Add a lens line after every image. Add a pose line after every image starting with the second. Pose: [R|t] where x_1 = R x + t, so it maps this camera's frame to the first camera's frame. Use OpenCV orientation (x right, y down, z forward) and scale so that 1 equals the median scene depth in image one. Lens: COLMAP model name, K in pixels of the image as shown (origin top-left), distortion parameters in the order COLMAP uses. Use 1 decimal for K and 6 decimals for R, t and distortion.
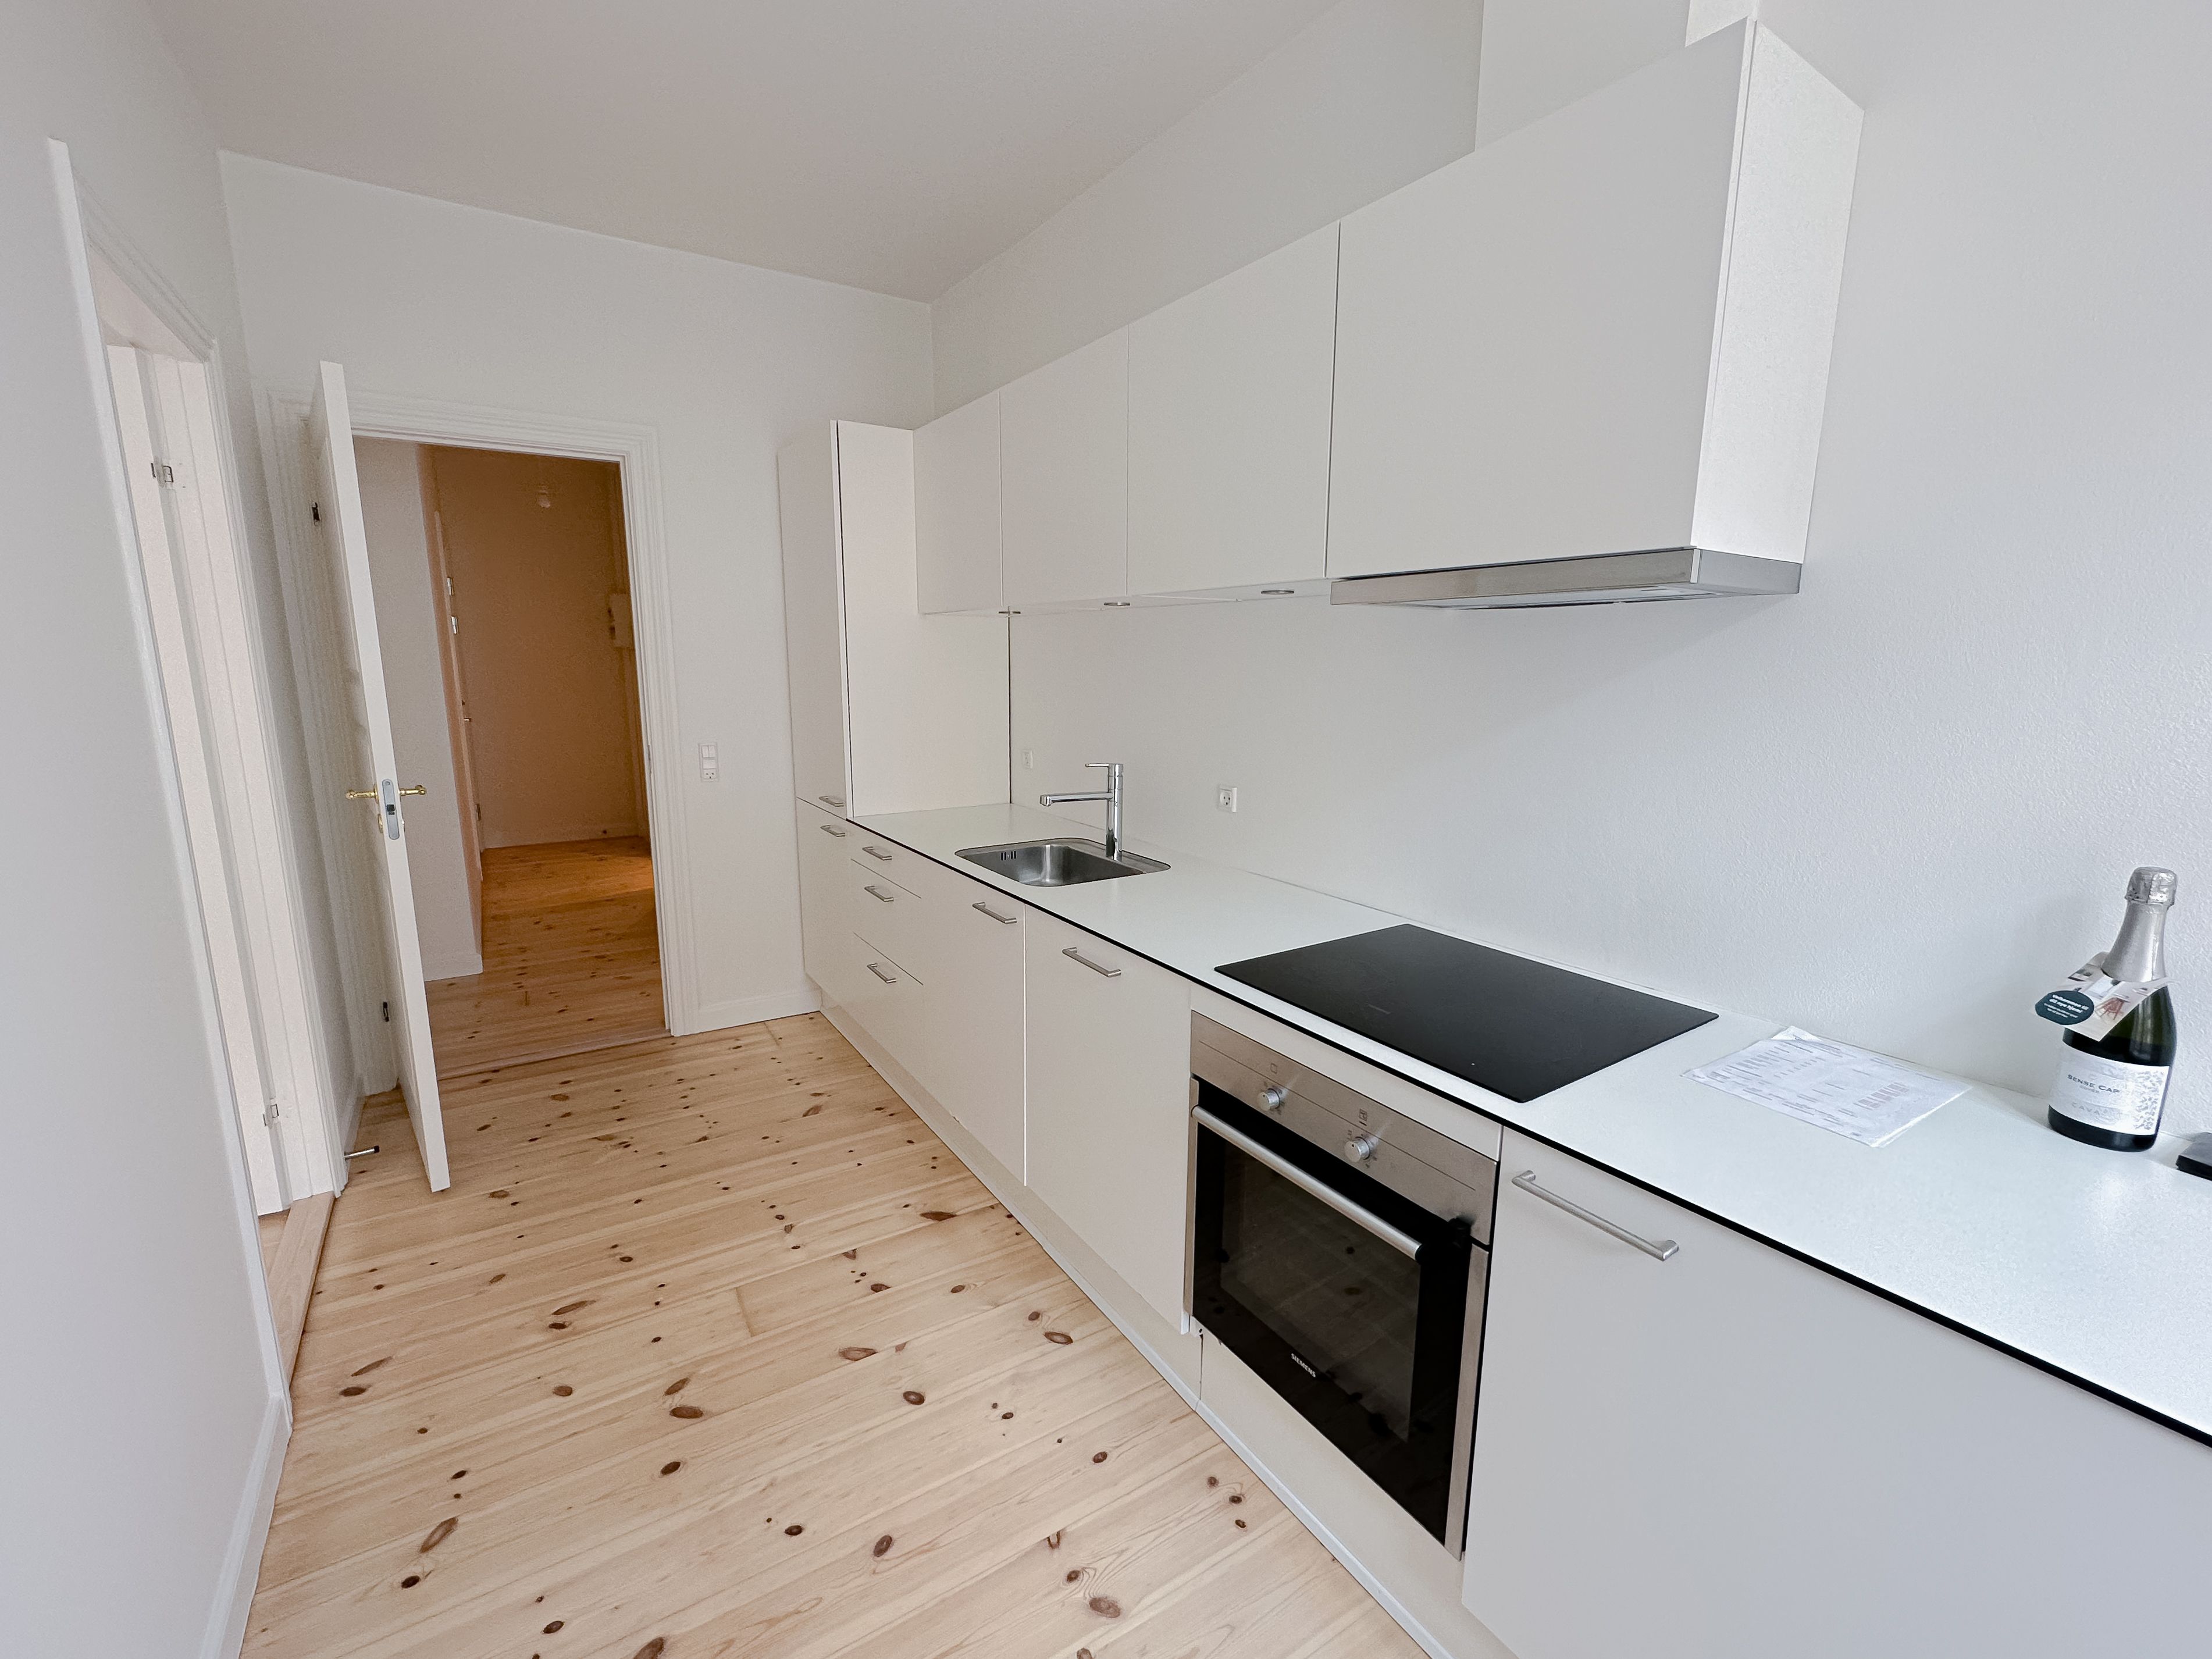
lens RADIAL K [[951.0, 0, 1107.5], [0, 951.0, 826.3], [0, 0, 1]] dist [-0.000646, -0.000022]
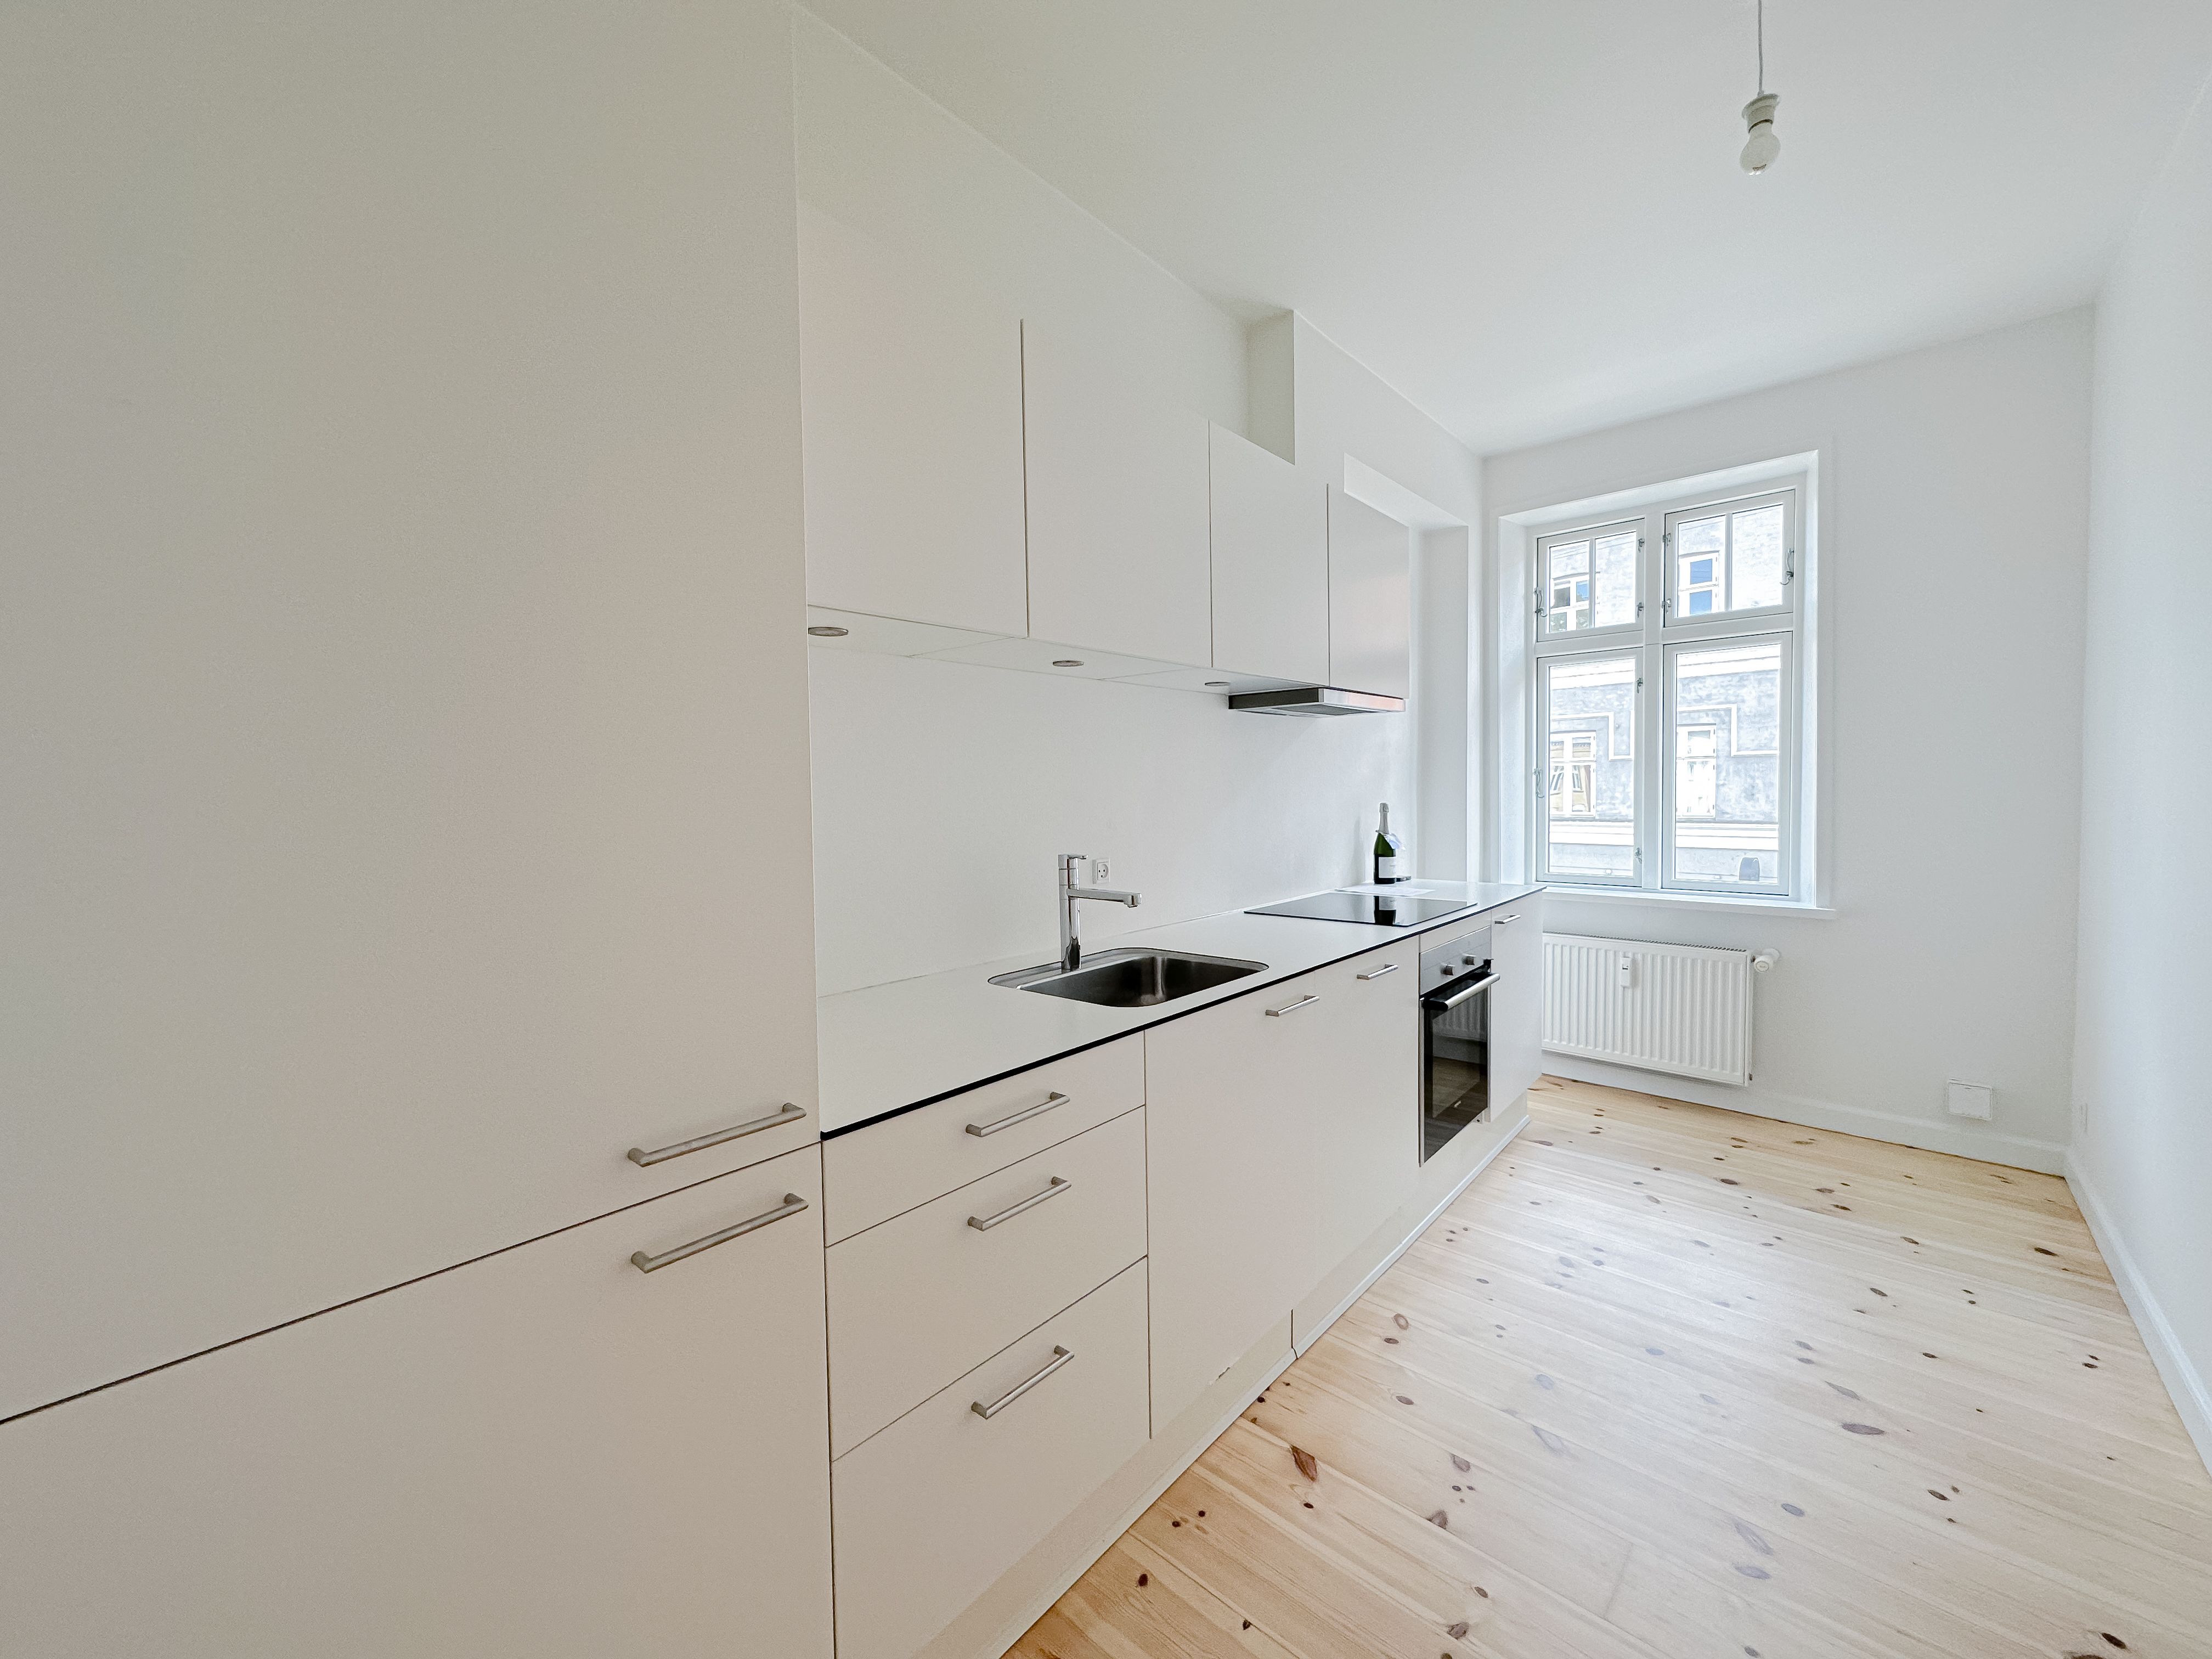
lens RADIAL K [[877.6, 0, 1109.0], [0, 877.6, 831.1], [0, 0, 1]] dist [0.001471, 0.000216]
pose [[-0.276077, -0.042381, 0.960201, -0.845597], [0.188074, 0.977332, 0.097212, -0.178058], [-0.942555, 0.207427, -0.261848, 1.344816]]
